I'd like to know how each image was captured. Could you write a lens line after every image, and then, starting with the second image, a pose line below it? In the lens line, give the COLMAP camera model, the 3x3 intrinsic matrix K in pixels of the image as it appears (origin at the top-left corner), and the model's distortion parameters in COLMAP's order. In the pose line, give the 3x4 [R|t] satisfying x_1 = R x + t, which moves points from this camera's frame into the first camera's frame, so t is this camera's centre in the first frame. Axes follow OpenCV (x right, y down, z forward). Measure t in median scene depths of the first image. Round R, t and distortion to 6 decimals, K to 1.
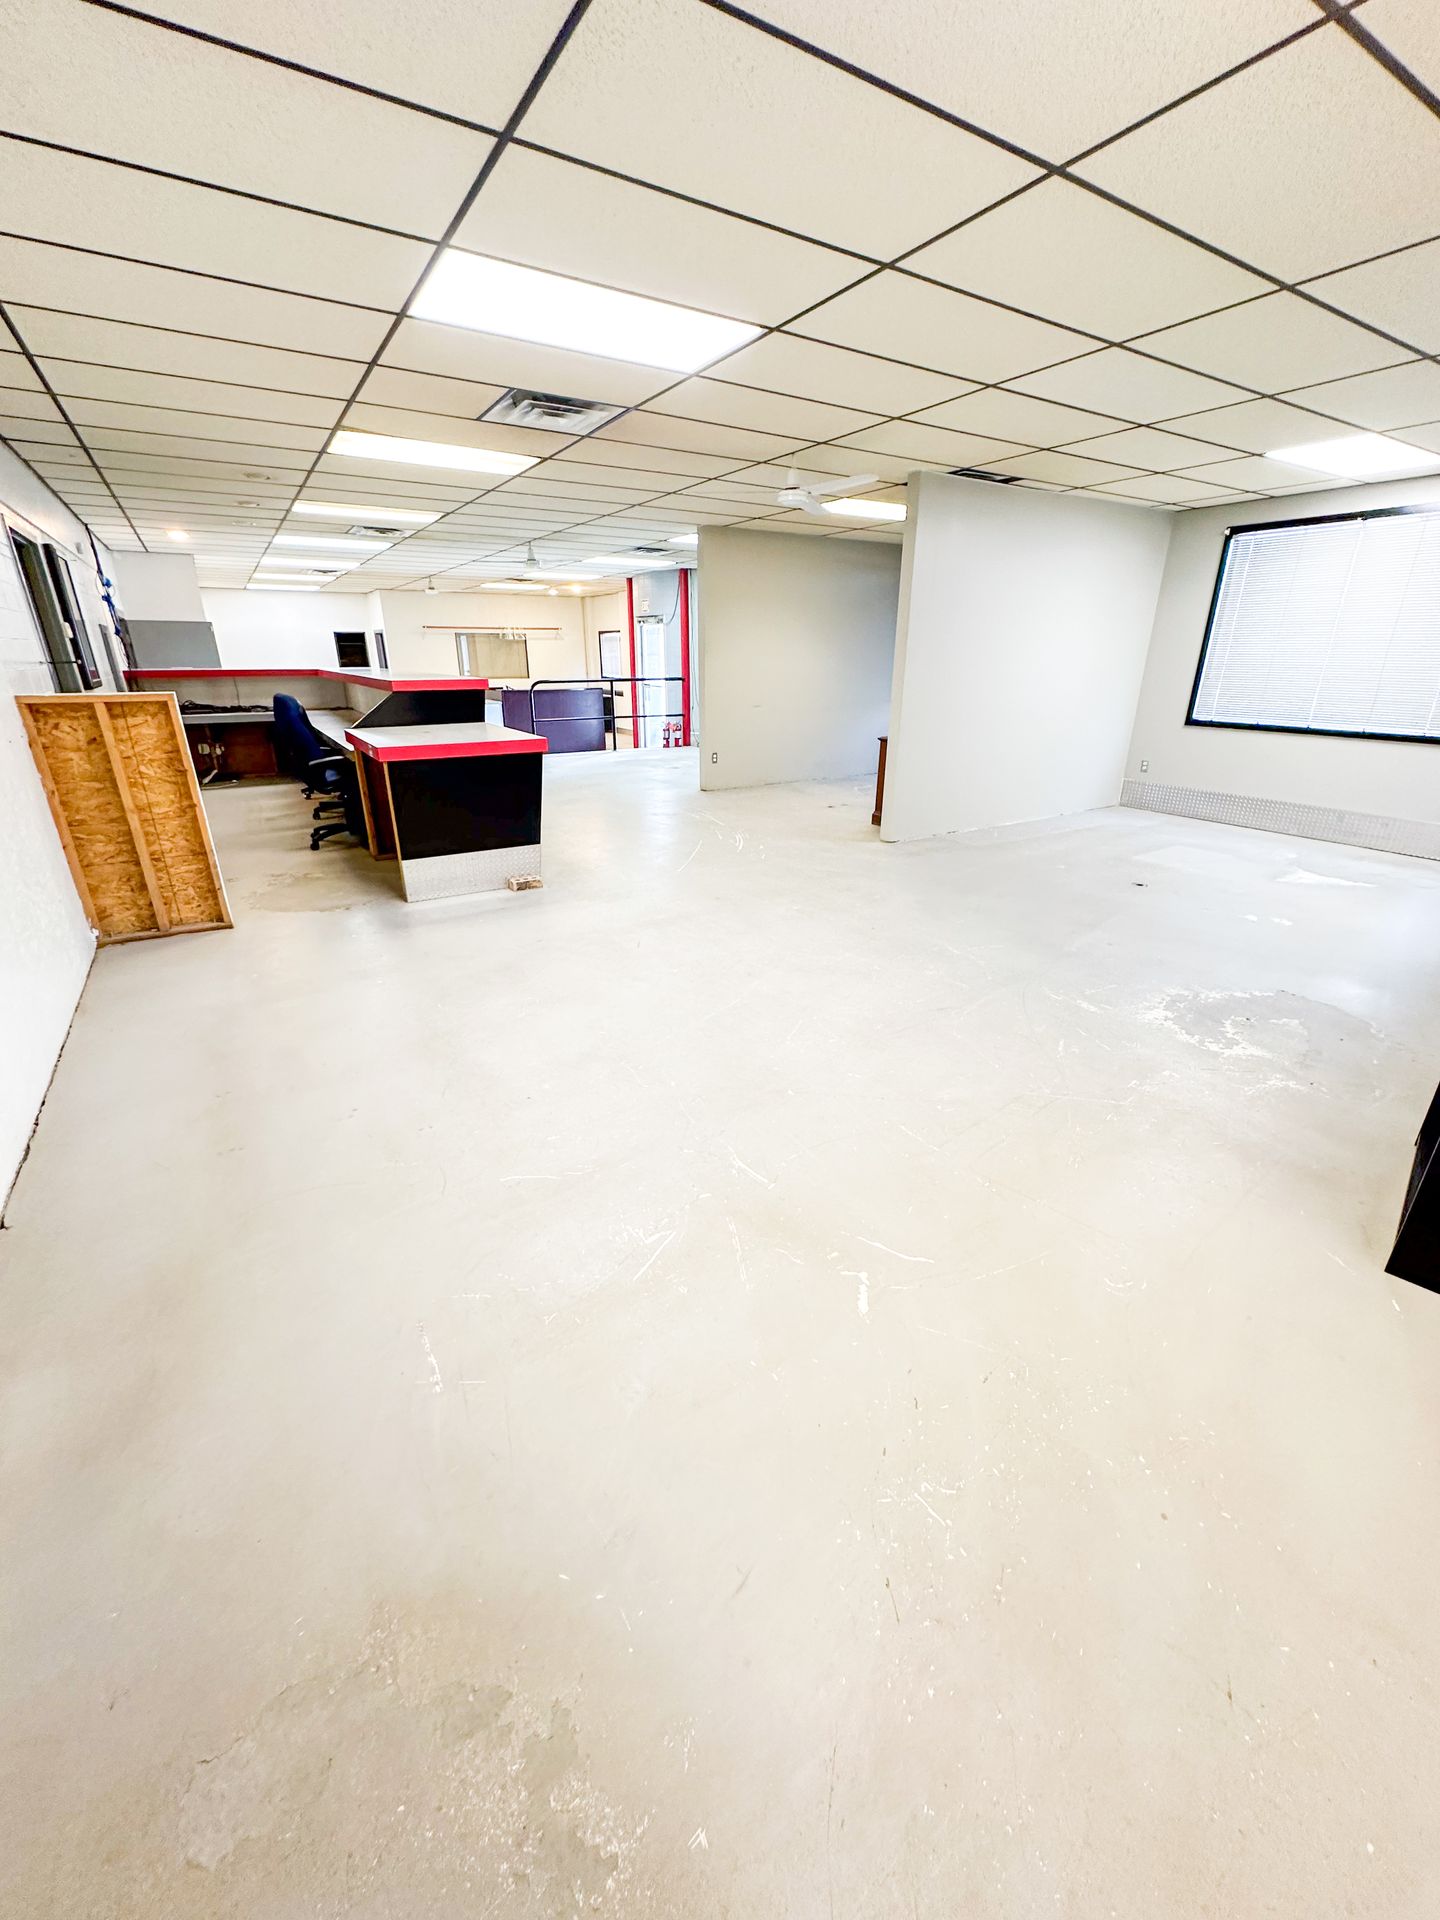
lens RADIAL K [[768.1, 0, 723.8], [0, 768.1, 957.3], [0, 0, 1]] dist [-0.003268, 0.000212]
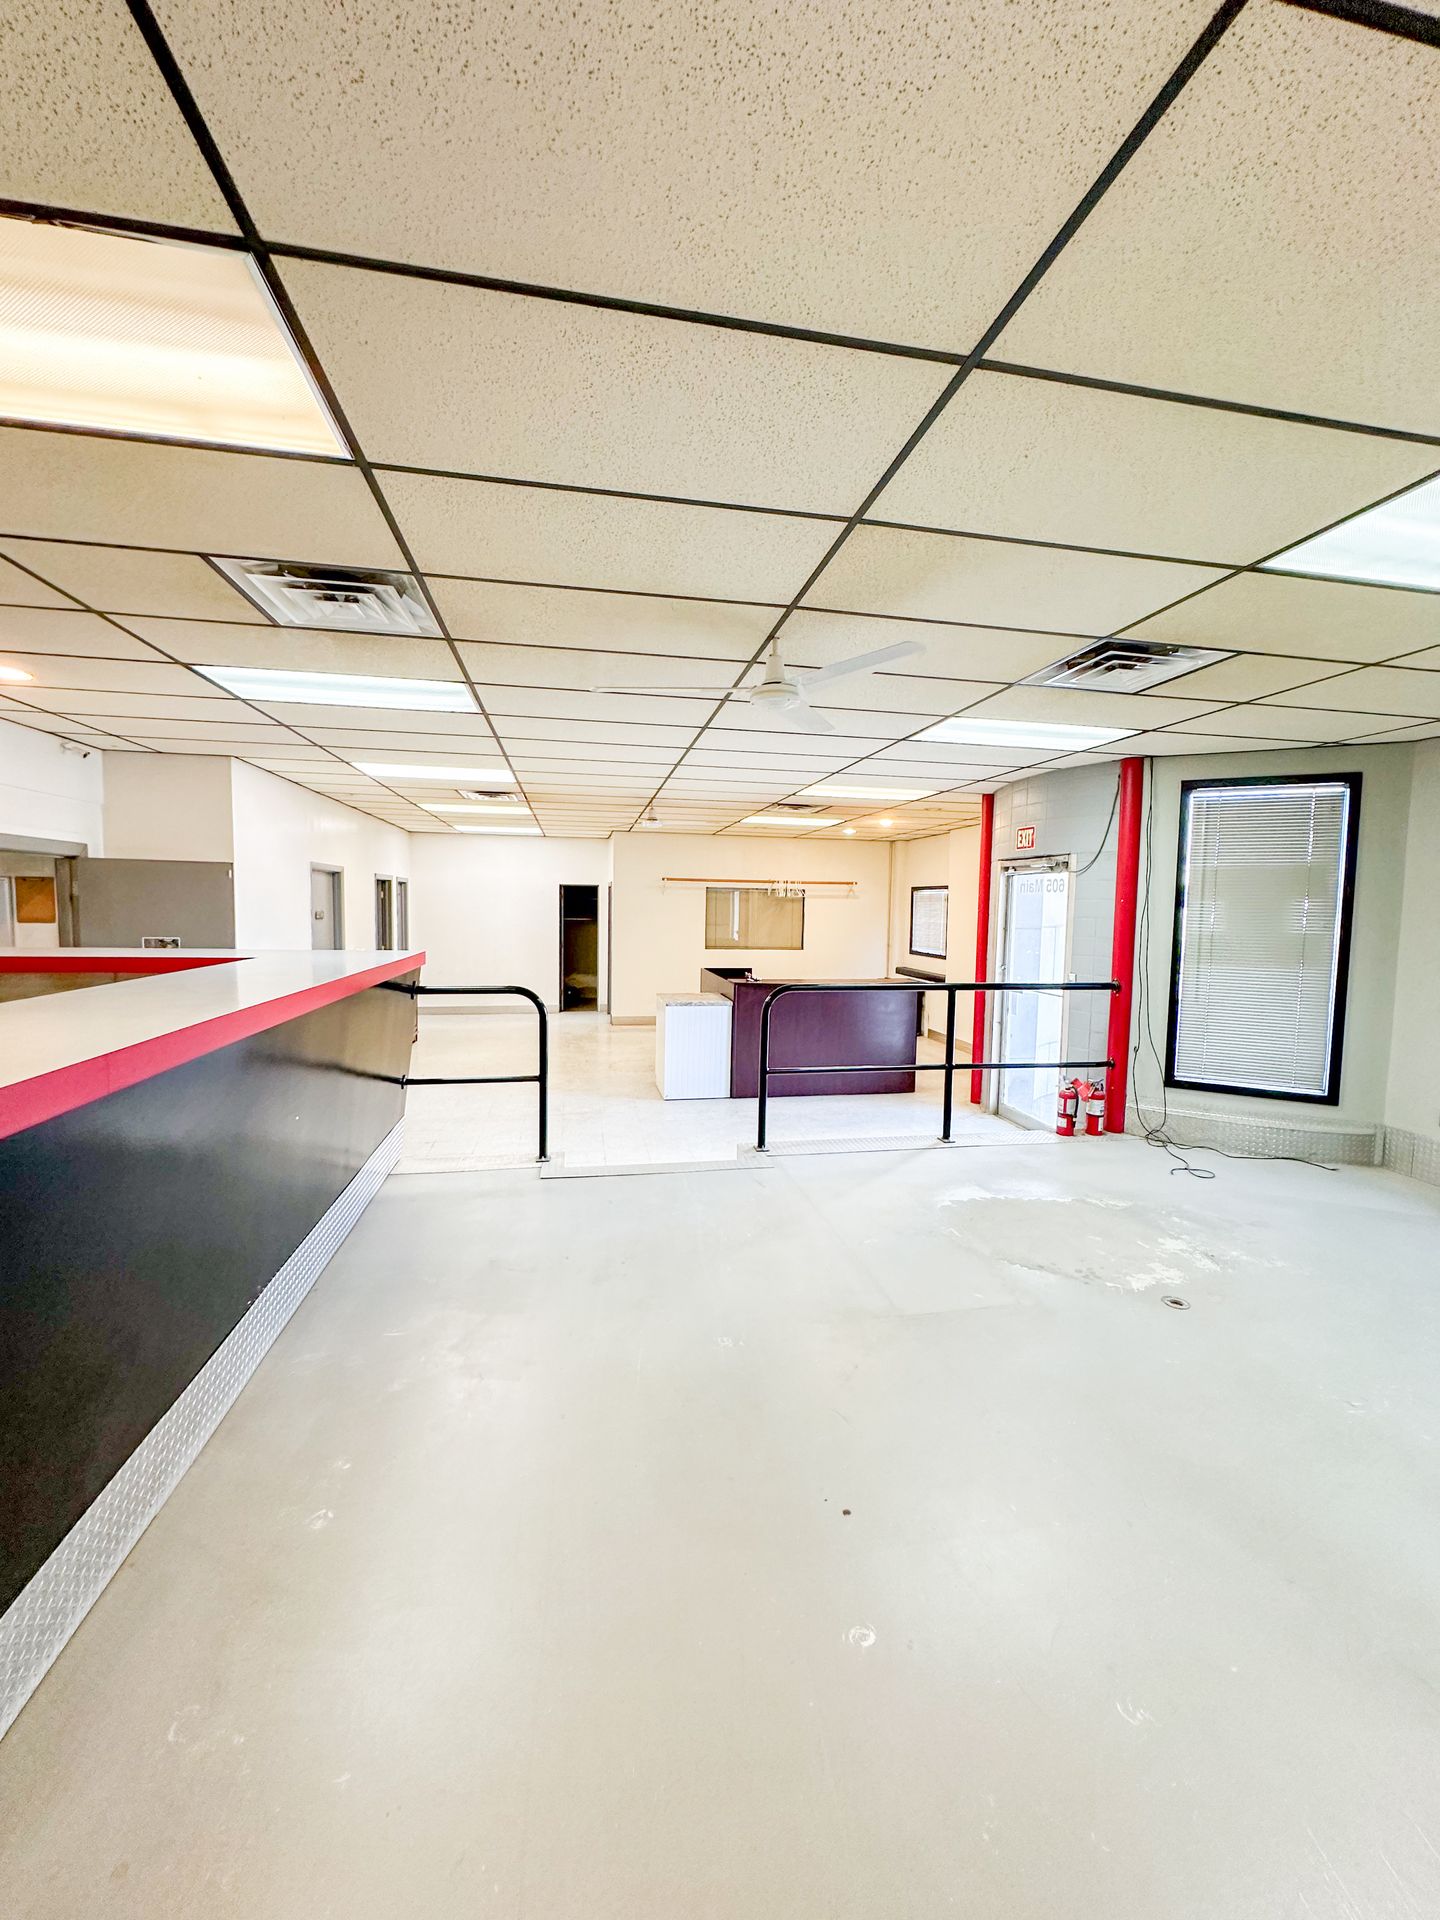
lens RADIAL K [[768.1, 0, 724.4], [0, 768.1, 958.4], [0, 0, 1]] dist [-0.003268, 0.000212]
pose [[0.933108, 0.040408, -0.357319, -0.102918], [-0.147855, 0.948898, -0.278804, -0.216505], [0.327793, 0.312986, 0.891399, 0.515751]]
